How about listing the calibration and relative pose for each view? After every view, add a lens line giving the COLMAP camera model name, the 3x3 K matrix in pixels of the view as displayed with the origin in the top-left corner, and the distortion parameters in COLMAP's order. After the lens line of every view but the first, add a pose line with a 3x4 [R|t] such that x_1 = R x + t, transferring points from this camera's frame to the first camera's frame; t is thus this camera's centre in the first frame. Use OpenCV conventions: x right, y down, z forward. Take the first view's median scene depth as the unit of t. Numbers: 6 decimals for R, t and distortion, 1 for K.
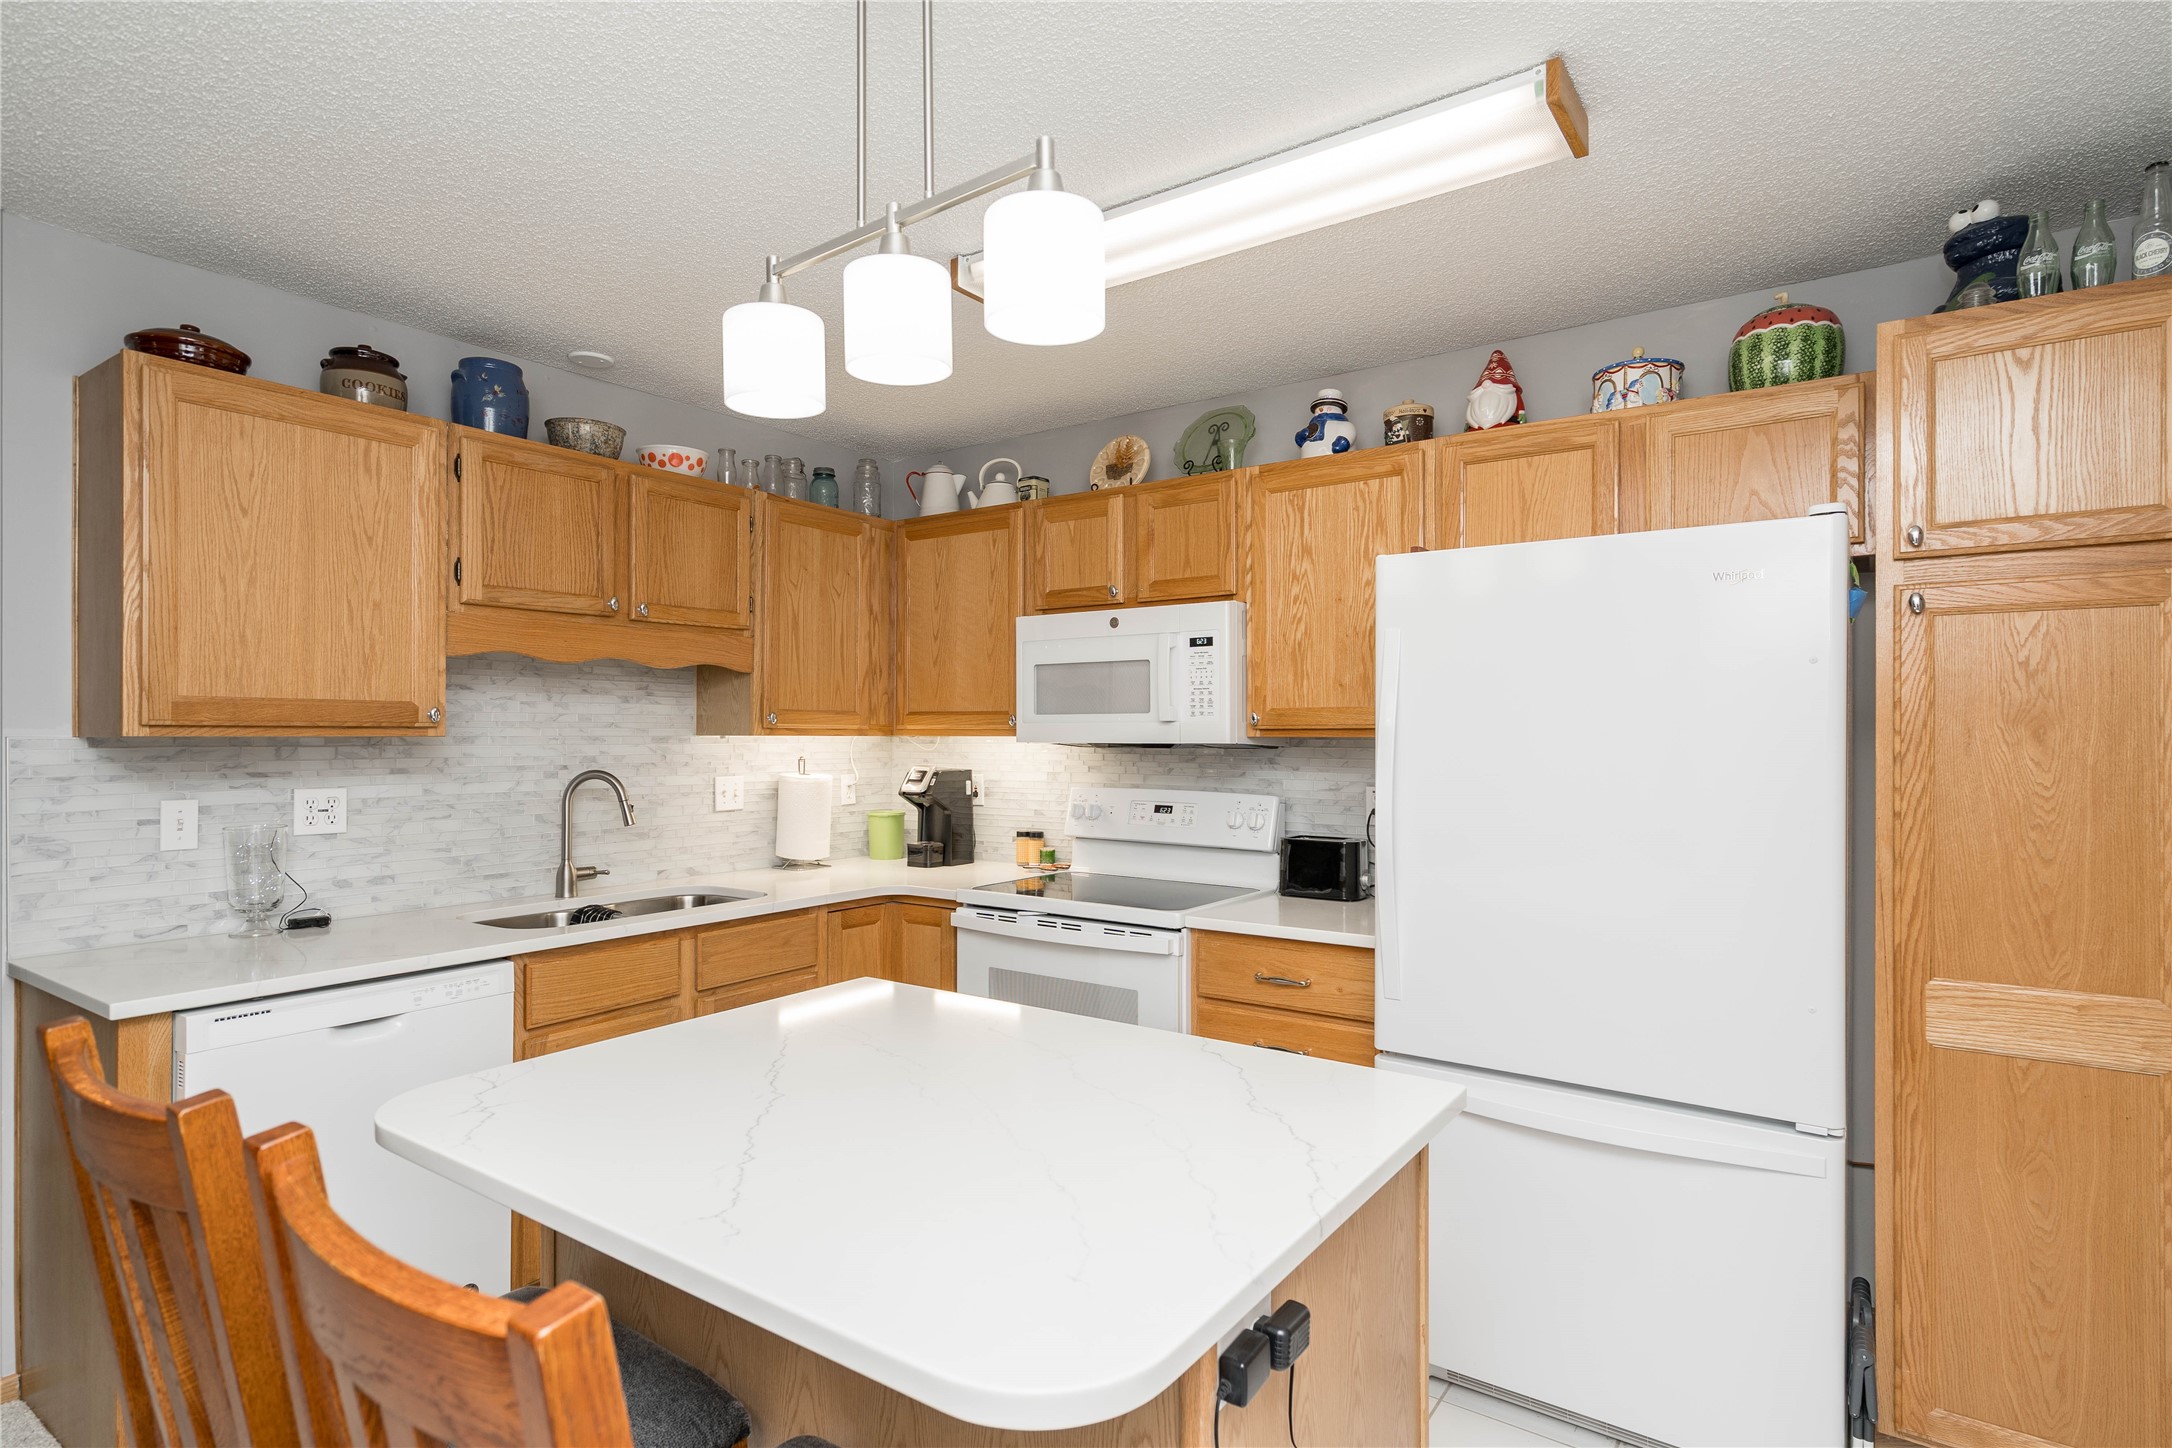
lens RADIAL K [[1113.2, 0, 1084.9], [0, 1113.2, 723.6], [0, 0, 1]] dist [0.003168, 0.002029]
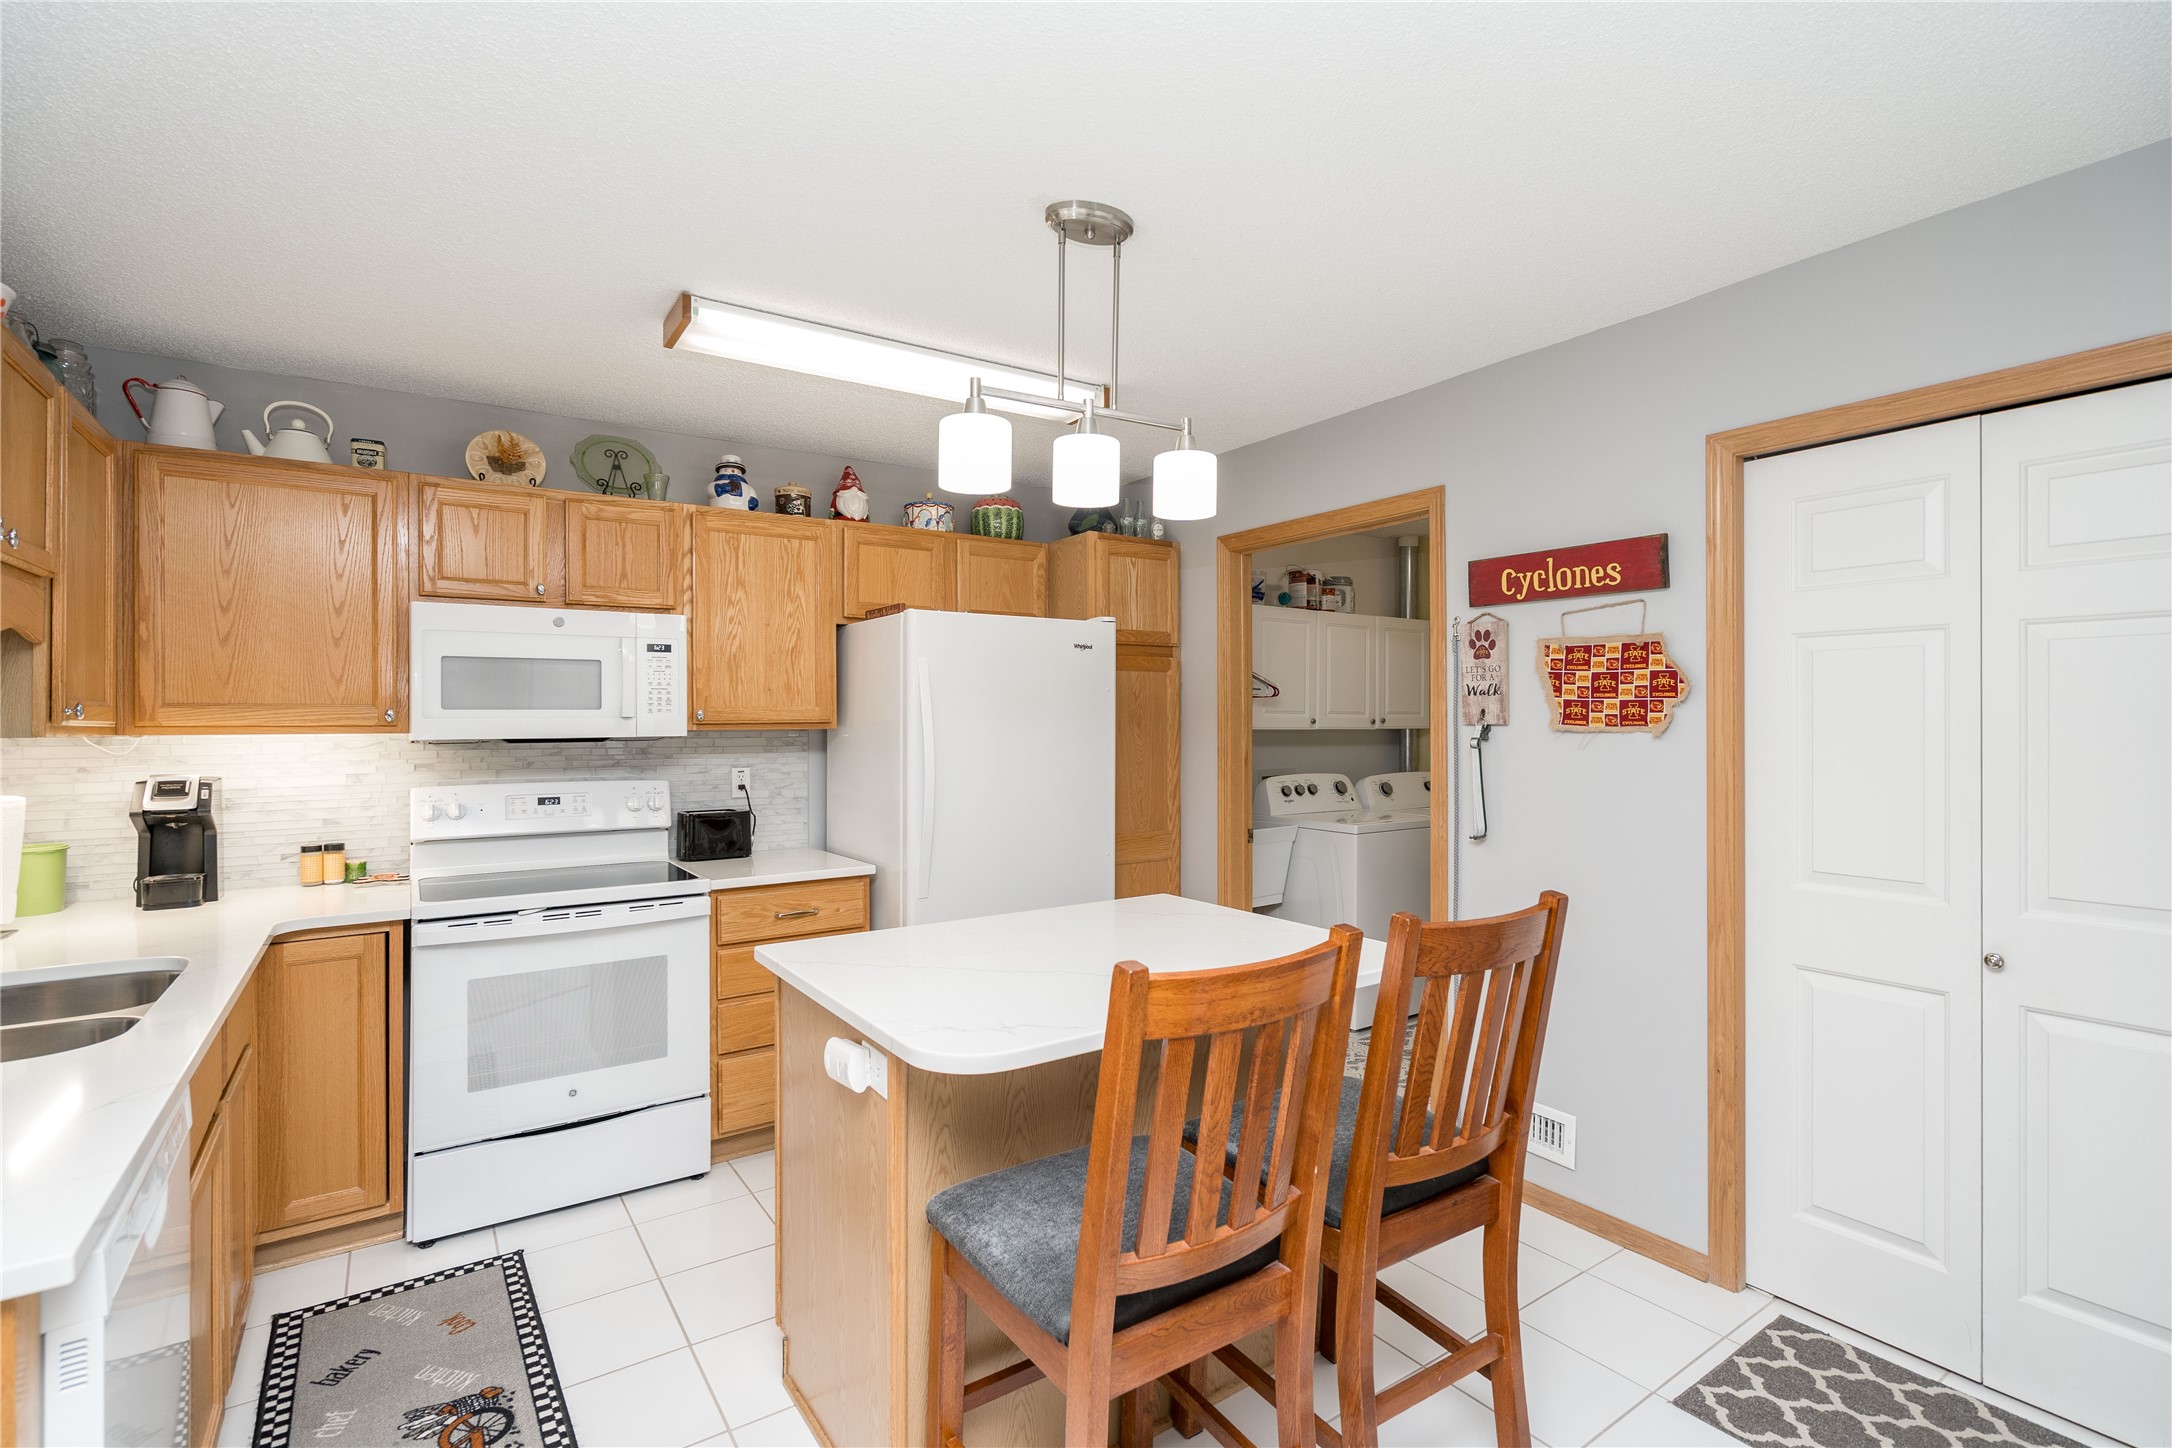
lens RADIAL K [[993.2, 0, 1073.5], [0, 993.2, 715.4], [0, 0, 1]] dist [-0.000507, 0.000749]
pose [[0.359186, 0.002036, 0.933264, -0.703531], [-0.001369, 0.999998, -0.001655, -0.002848], [-0.933265, -0.000683, 0.359188, 0.233521]]
